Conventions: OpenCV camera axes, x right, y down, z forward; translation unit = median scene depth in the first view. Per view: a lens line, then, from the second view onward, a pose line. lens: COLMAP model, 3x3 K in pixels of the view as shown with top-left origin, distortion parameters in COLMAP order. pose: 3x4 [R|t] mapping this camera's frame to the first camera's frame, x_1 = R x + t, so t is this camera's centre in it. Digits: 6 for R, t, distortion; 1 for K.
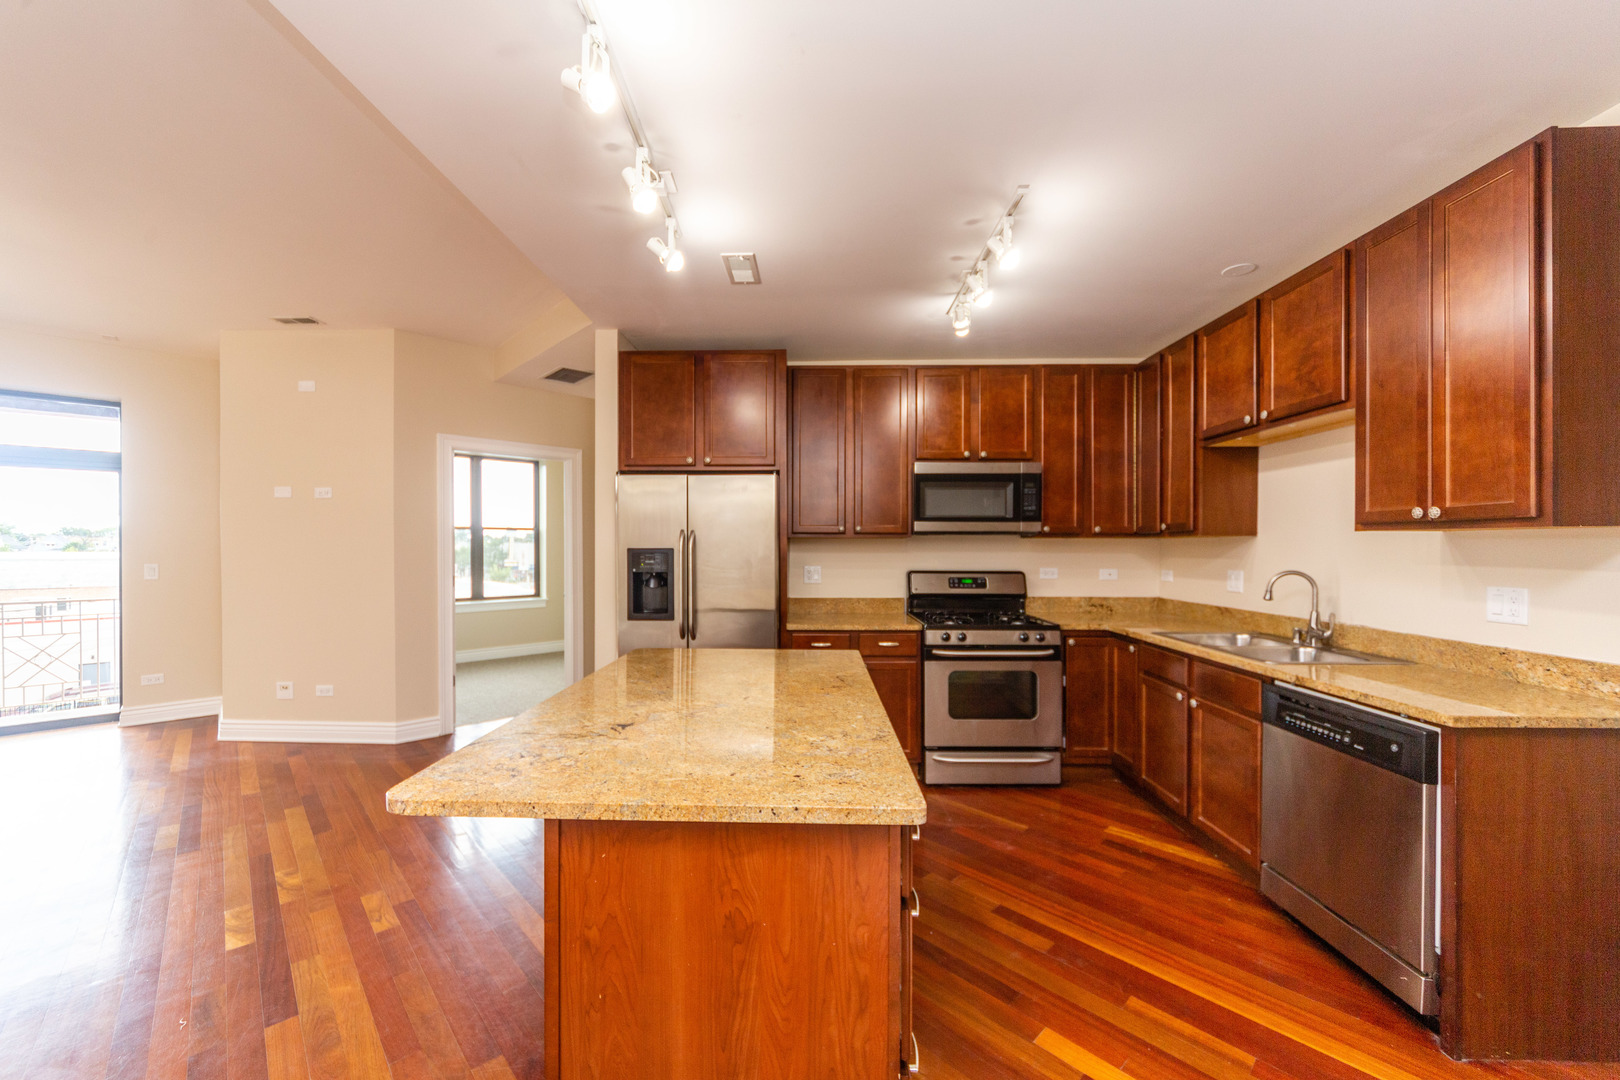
lens RADIAL K [[618.4, 0, 798.9], [0, 618.4, 551.8], [0, 0, 1]] dist [0.001734, 0.000119]
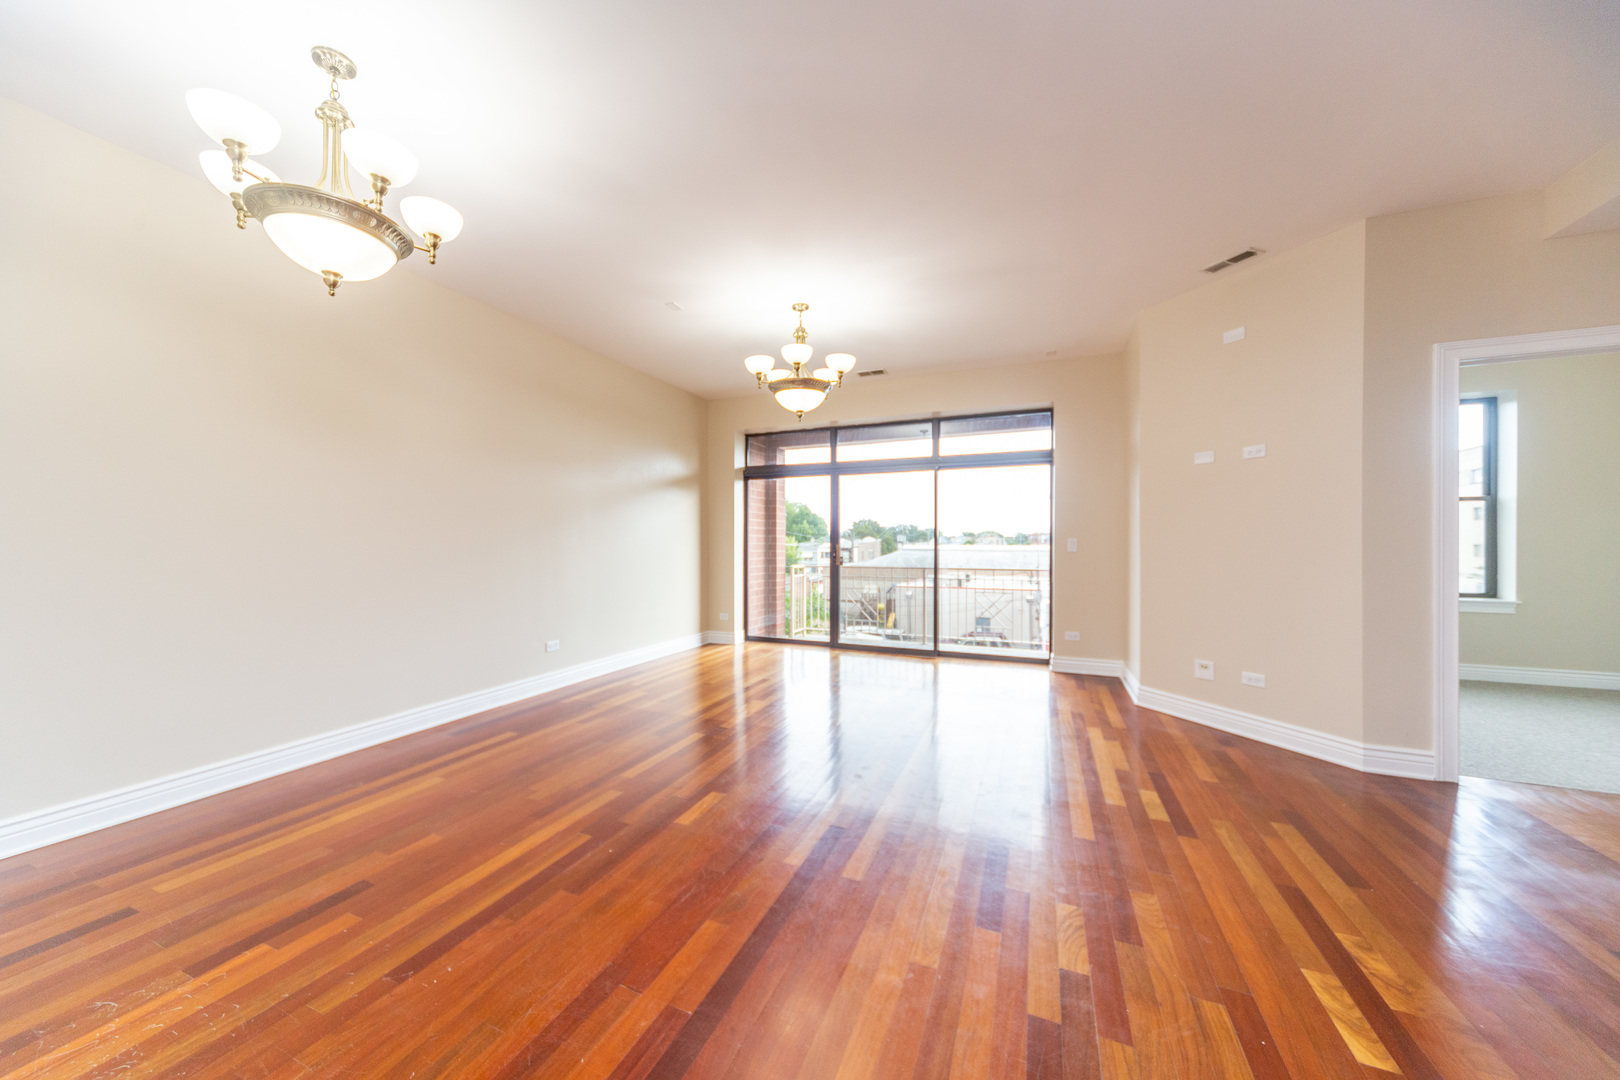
lens RADIAL K [[566.1, 0, 787.6], [0, 566.1, 545.3], [0, 0, 1]] dist [0.000525, 0.000018]
pose [[0.386754, 0.003030, -0.922178, -0.349459], [-0.008262, 0.999966, -0.000179, 0.050745], [0.922146, 0.007689, 0.386766, 0.108308]]
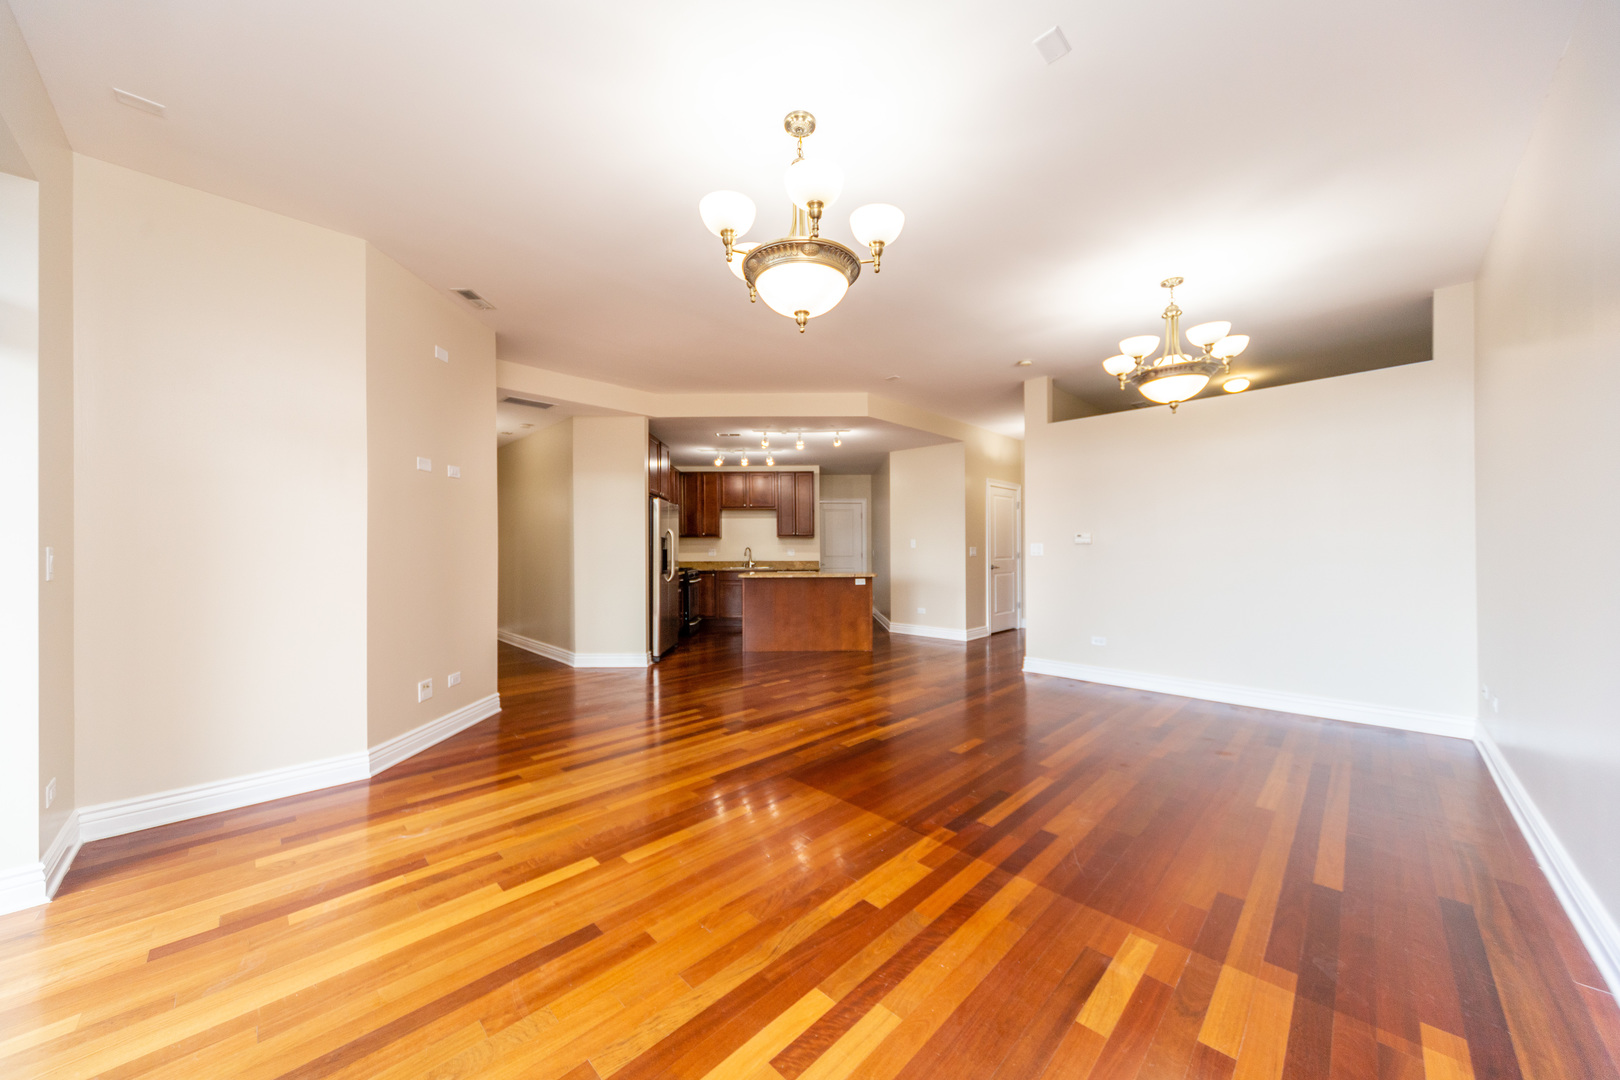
lens RADIAL K [[561.7, 0, 803.5], [0, 561.7, 547.3], [0, 0, 1]] dist [0.001705, -0.000012]
pose [[-0.024595, 0.005609, 0.999682, -1.998495], [0.011474, 0.999920, -0.005328, 0.041226], [-0.999632, 0.011340, -0.024657, 0.585821]]
